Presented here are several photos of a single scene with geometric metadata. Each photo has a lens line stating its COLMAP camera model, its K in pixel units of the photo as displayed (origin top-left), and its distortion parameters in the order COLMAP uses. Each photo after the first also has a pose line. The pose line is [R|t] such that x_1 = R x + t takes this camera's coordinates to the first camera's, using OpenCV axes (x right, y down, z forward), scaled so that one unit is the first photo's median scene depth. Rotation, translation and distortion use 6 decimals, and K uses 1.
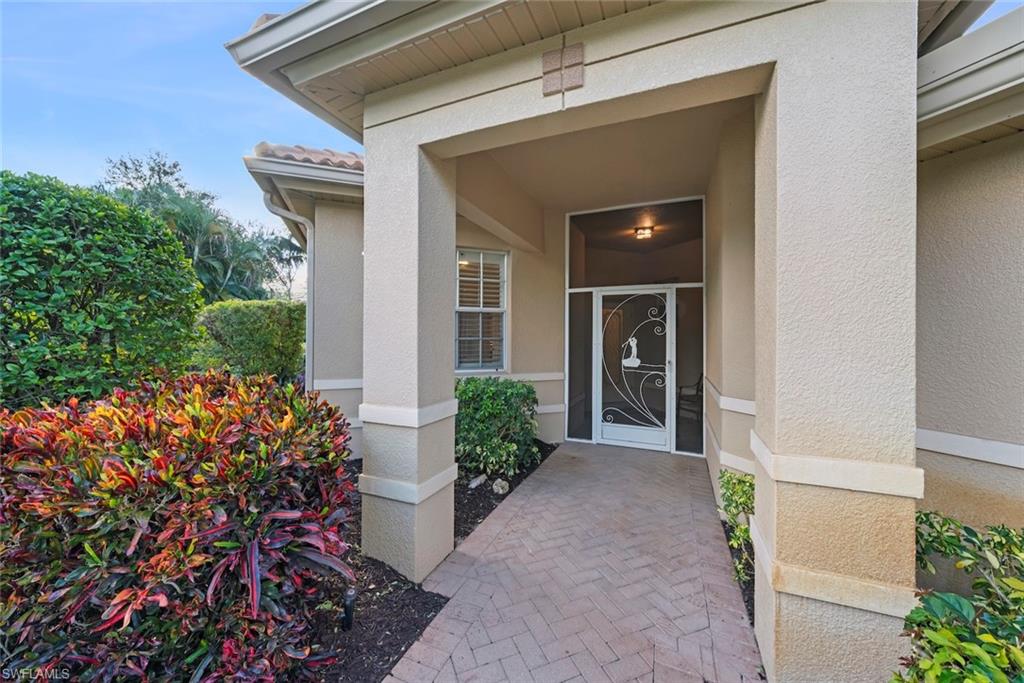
lens RADIAL K [[367.8, 0, 512.0], [0, 367.8, 341.5], [0, 0, 1]] dist [0.000154, 0.000002]
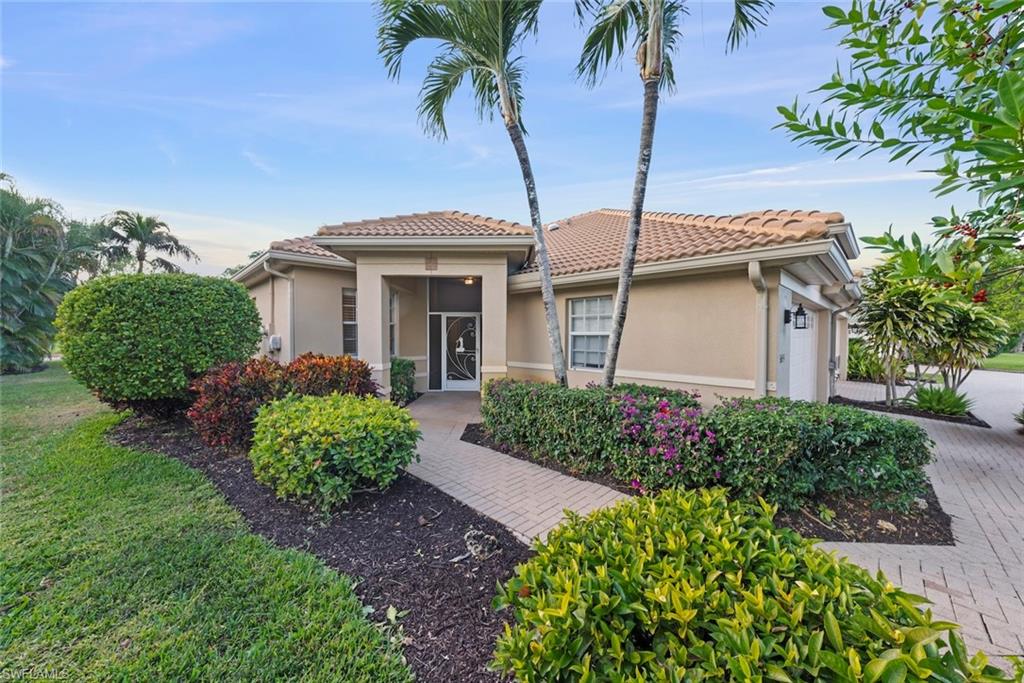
lens RADIAL K [[367.8, 0, 512.0], [0, 367.8, 341.5], [0, 0, 1]] dist [0.000154, 0.000002]
pose [[0.921734, -0.011545, 0.387650, -0.201043], [0.006793, 0.999884, 0.013628, -0.014757], [-0.387762, -0.009928, 0.921706, -0.982125]]
